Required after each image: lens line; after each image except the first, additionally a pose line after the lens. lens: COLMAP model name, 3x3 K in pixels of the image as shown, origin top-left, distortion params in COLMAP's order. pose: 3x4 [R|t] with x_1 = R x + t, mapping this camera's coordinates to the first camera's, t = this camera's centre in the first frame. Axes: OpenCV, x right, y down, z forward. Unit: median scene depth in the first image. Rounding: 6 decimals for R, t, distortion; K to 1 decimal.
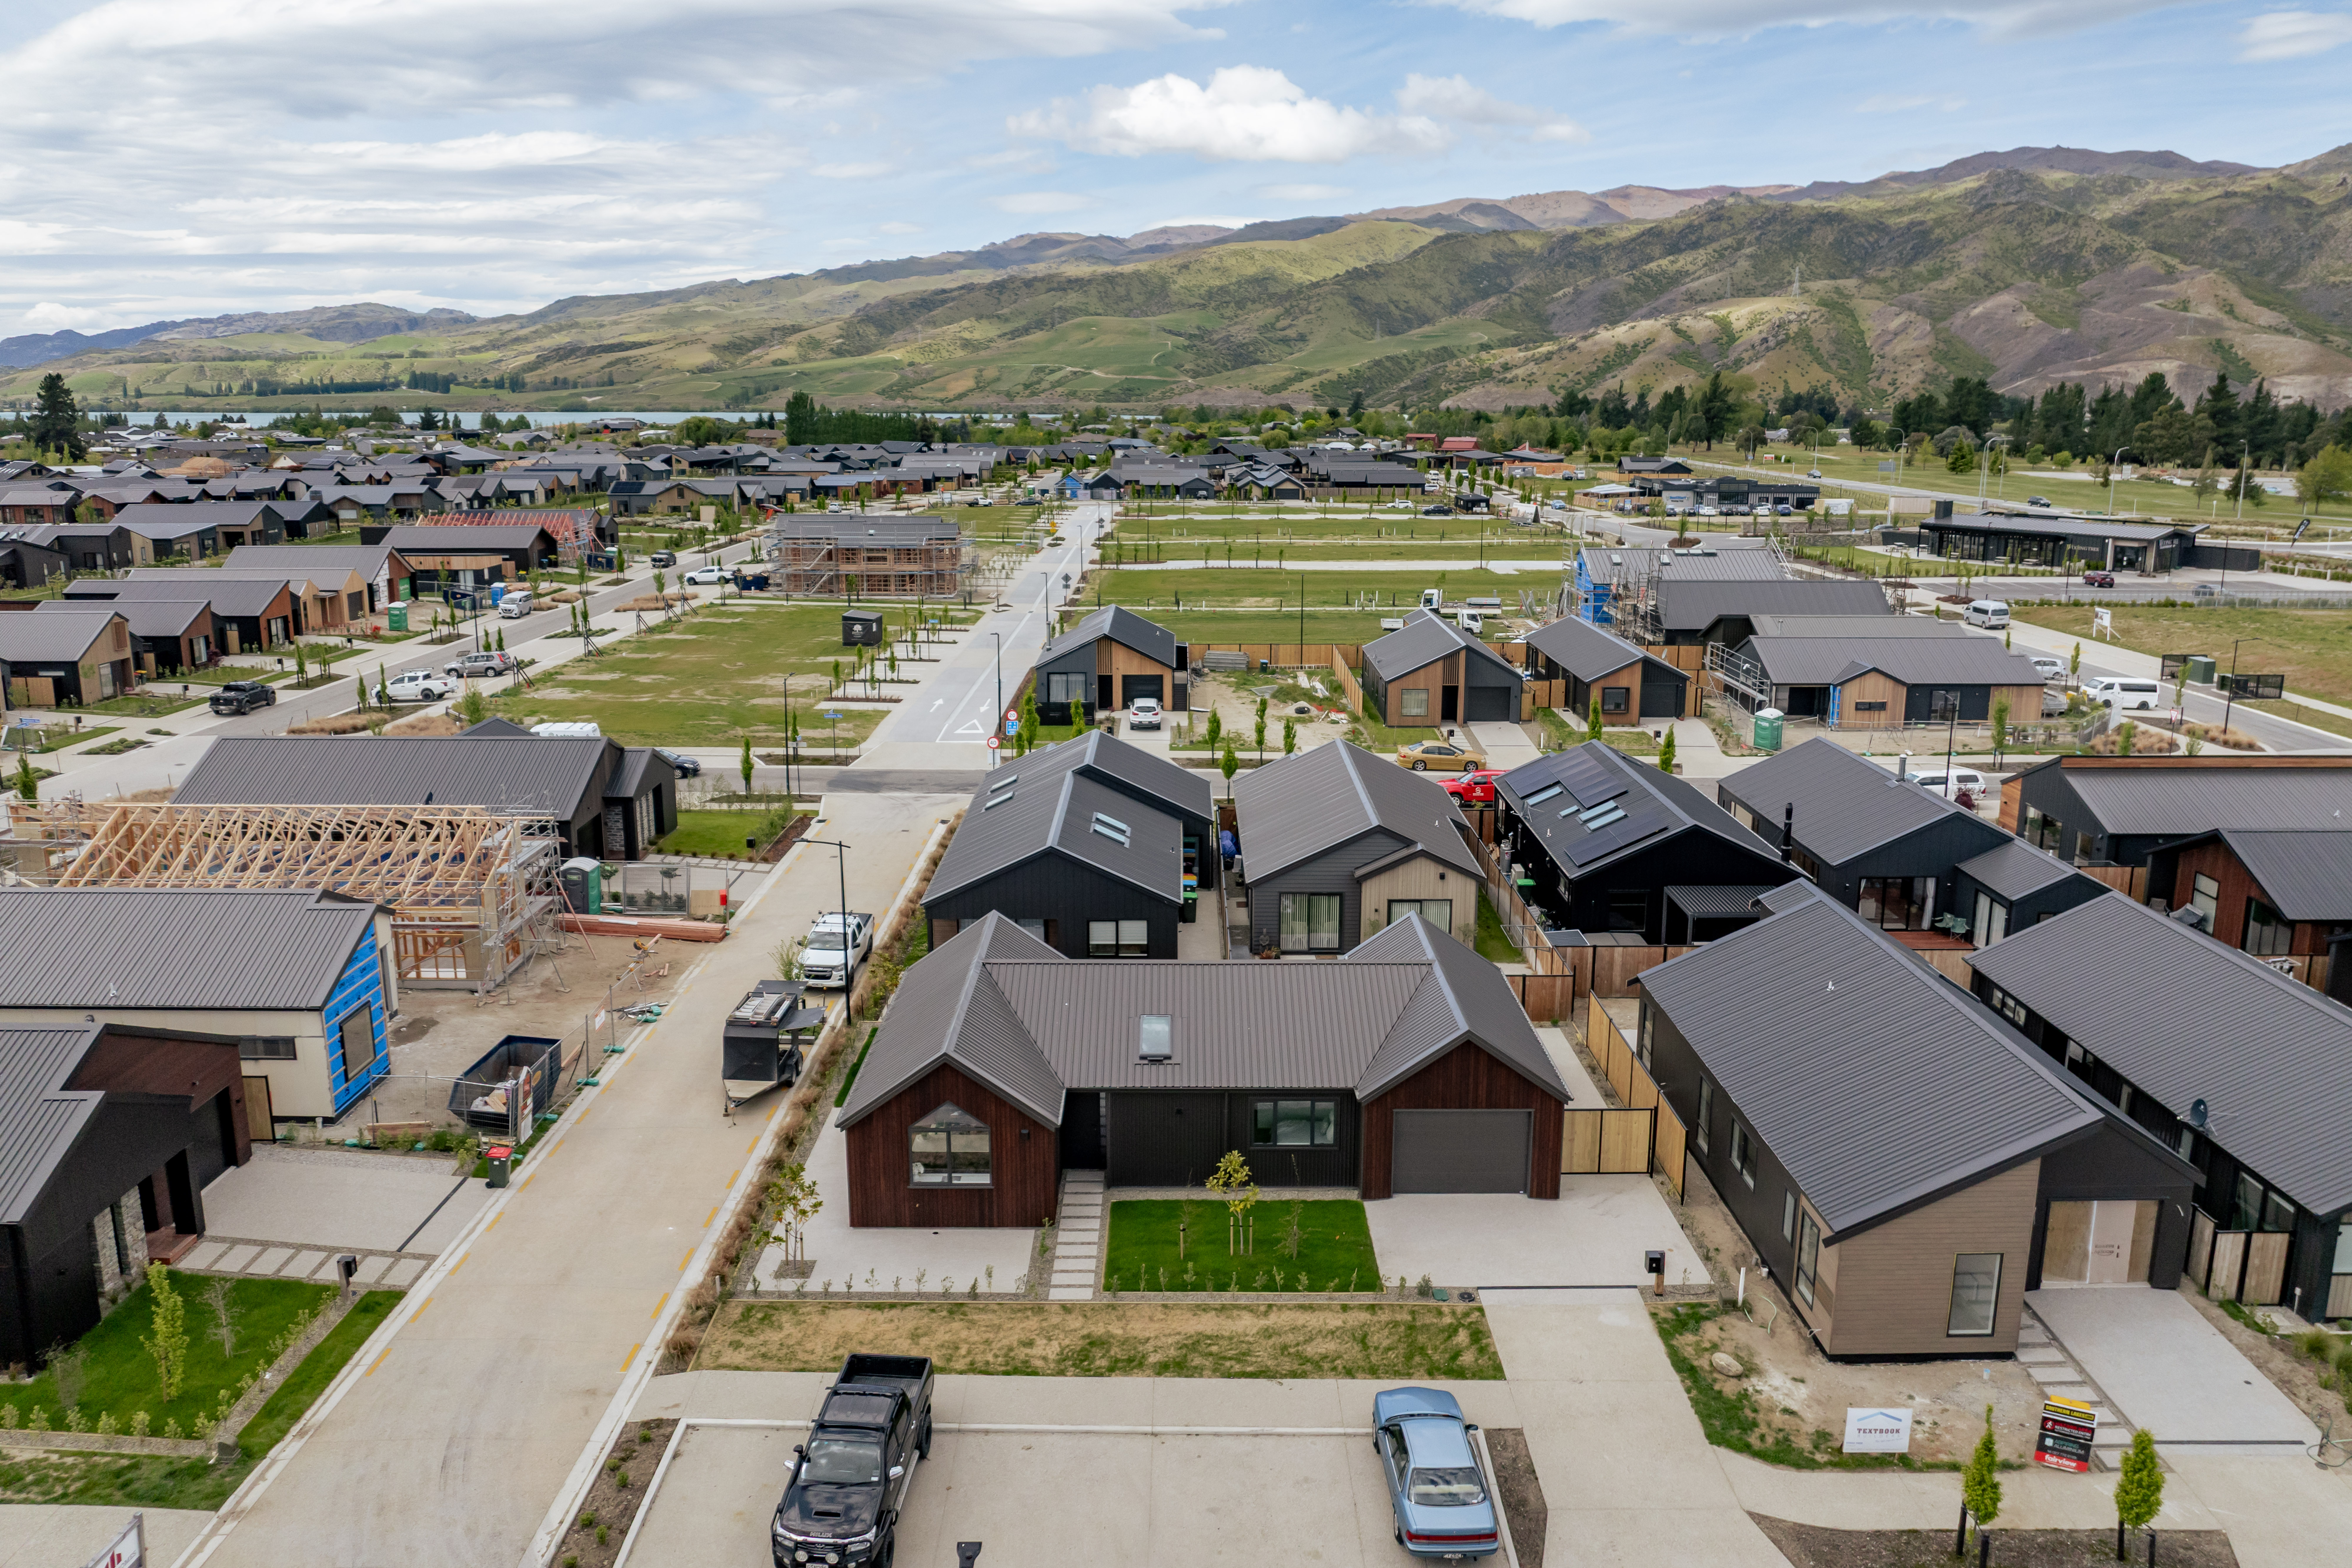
lens RADIAL K [[1655.2, 0, 1183.2], [0, 1655.2, 775.6], [0, 0, 1]] dist [-0.035110, 0.002221]
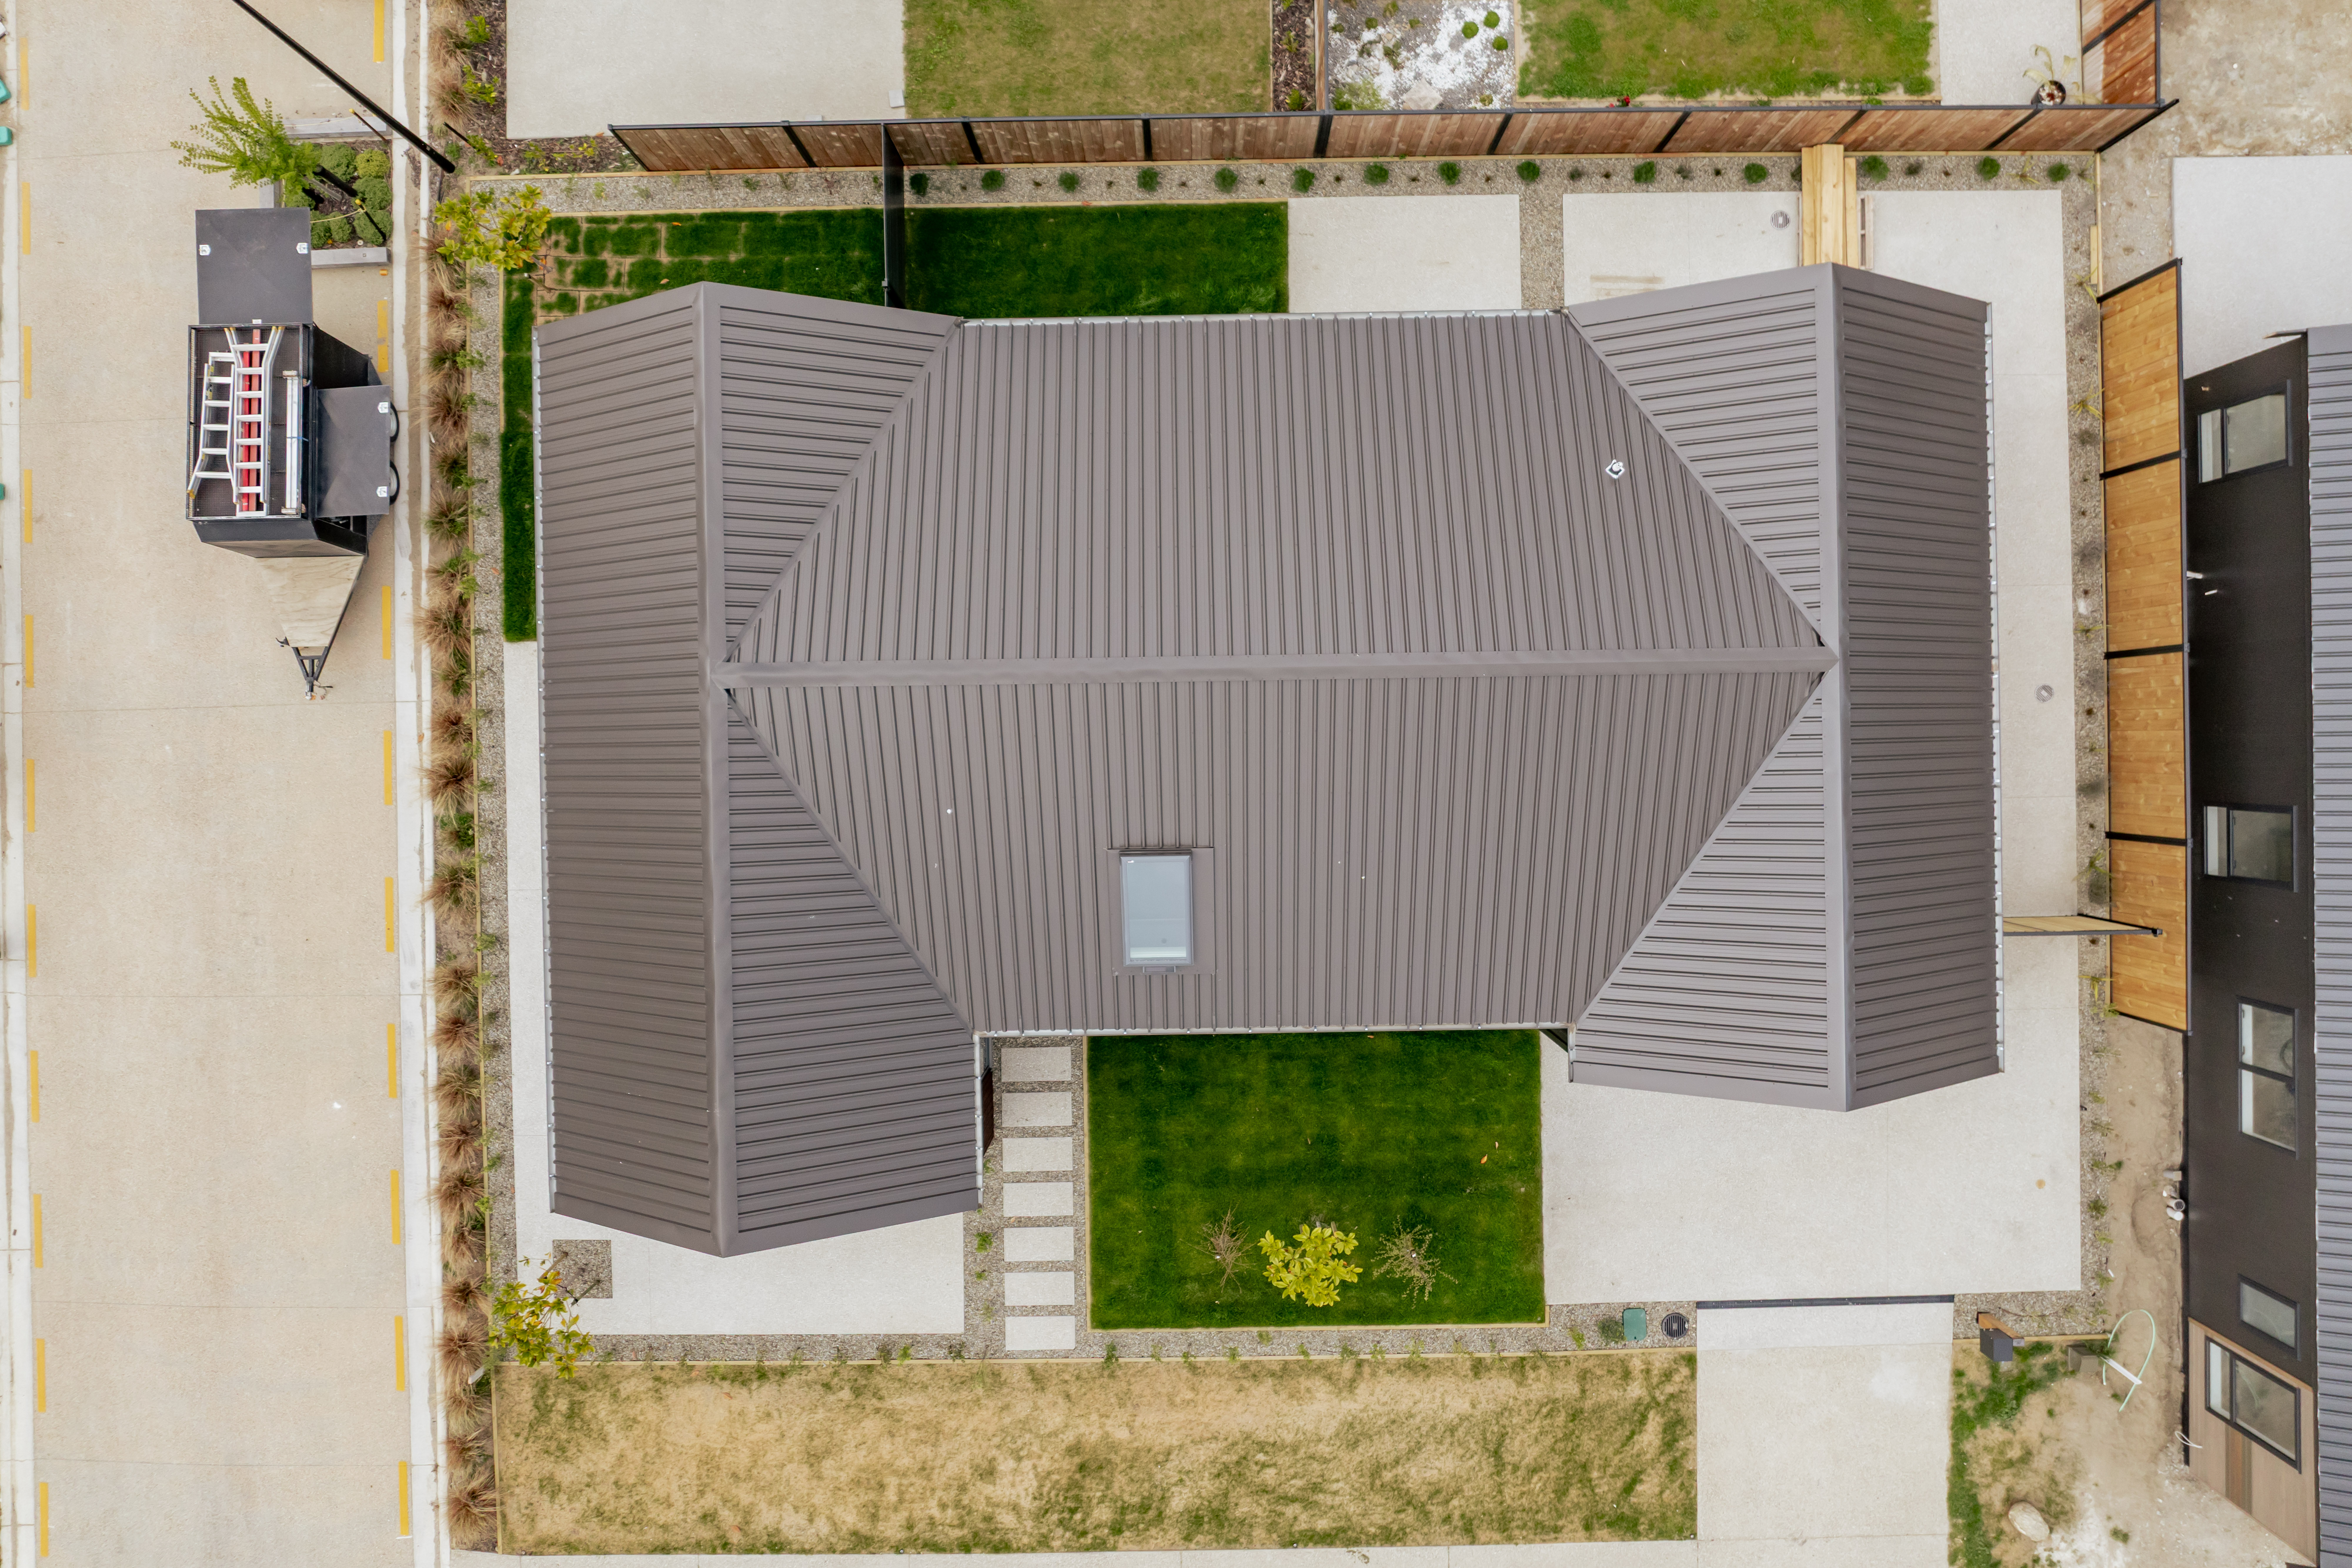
lens RADIAL K [[1655.2, 0, 1183.2], [0, 1655.2, 775.6], [0, 0, 1]] dist [-0.035110, 0.002221]
pose [[0.999828, -0.014635, -0.011429, -0.001039], [0.014338, 0.217317, 0.975996, -0.088208], [-0.011800, -0.975991, 0.217489, 0.279378]]
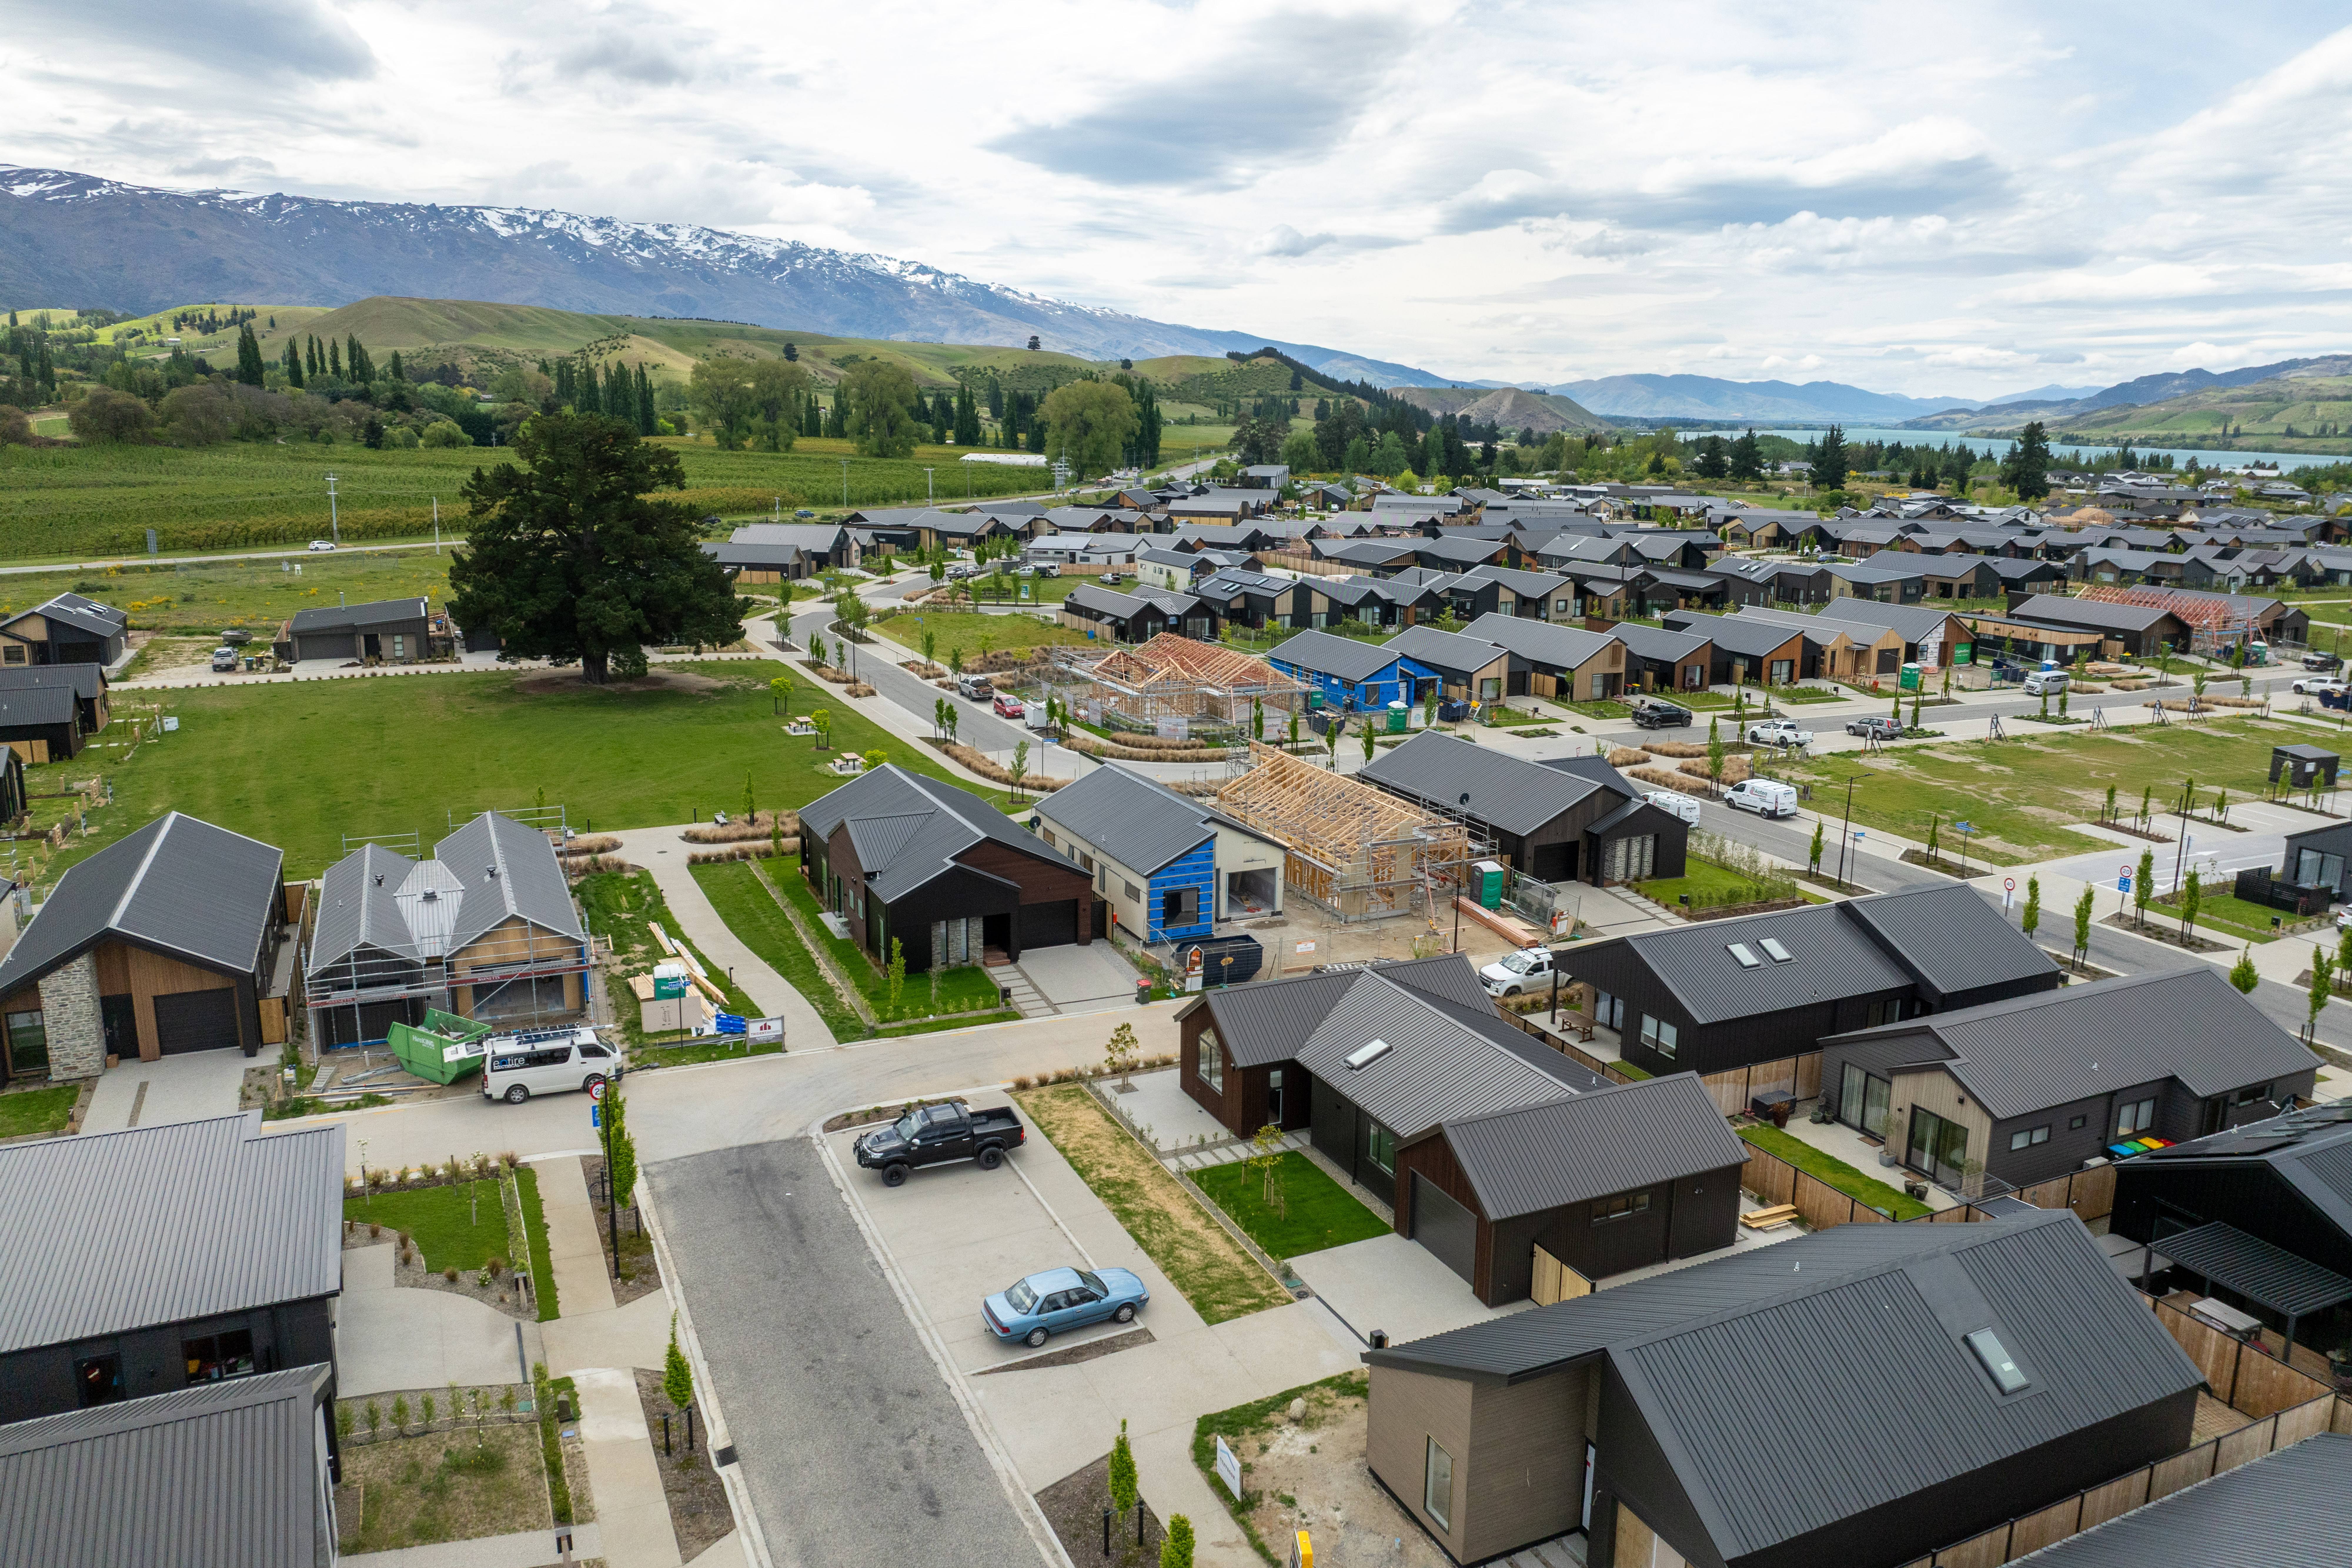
lens RADIAL K [[1655.2, 0, 1183.2], [0, 1655.2, 775.6], [0, 0, 1]] dist [-0.035110, 0.002221]
pose [[0.420451, 0.198075, -0.885430, 0.308214], [-0.216506, 0.969592, 0.114093, -0.051376], [0.881105, 0.143730, 0.450551, 0.075358]]
